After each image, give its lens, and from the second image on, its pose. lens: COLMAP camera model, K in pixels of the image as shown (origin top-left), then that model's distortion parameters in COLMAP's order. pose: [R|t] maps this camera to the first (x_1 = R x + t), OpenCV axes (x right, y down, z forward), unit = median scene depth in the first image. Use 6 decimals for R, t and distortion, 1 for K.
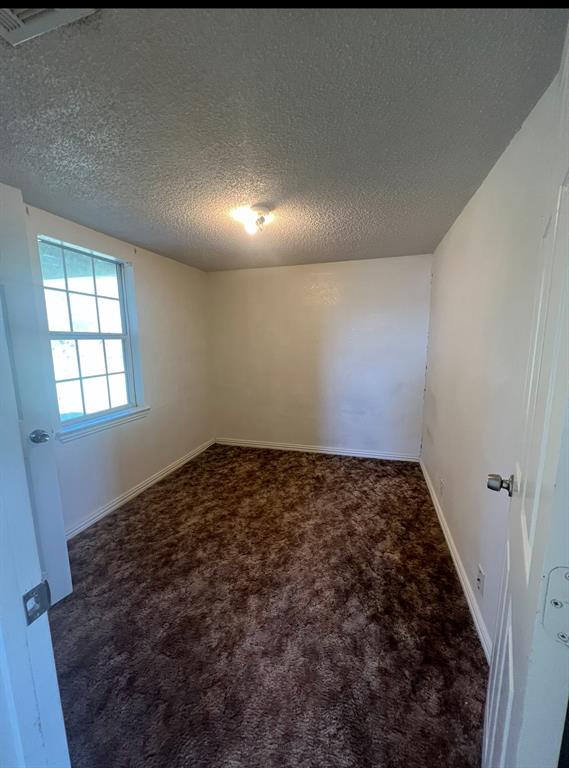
lens RADIAL K [[303.8, 0, 286.0], [0, 303.8, 388.0], [0, 0, 1]] dist [0.000363, -0.000300]
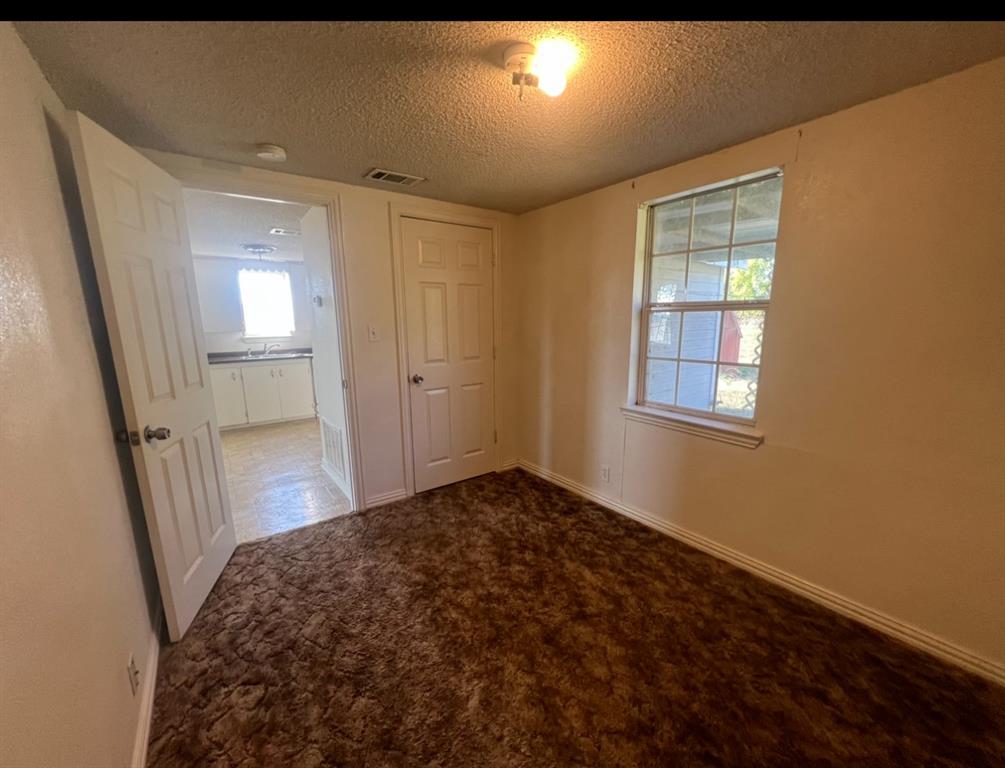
lens RADIAL K [[401.8, 0, 500.3], [0, 401.8, 393.6], [0, 0, 1]] dist [-0.000241, 0.000046]
pose [[-0.602632, 0.163839, -0.781019, 0.469762], [-0.110747, 0.952057, 0.285171, -0.201465], [0.790297, 0.258349, -0.555596, 1.258396]]
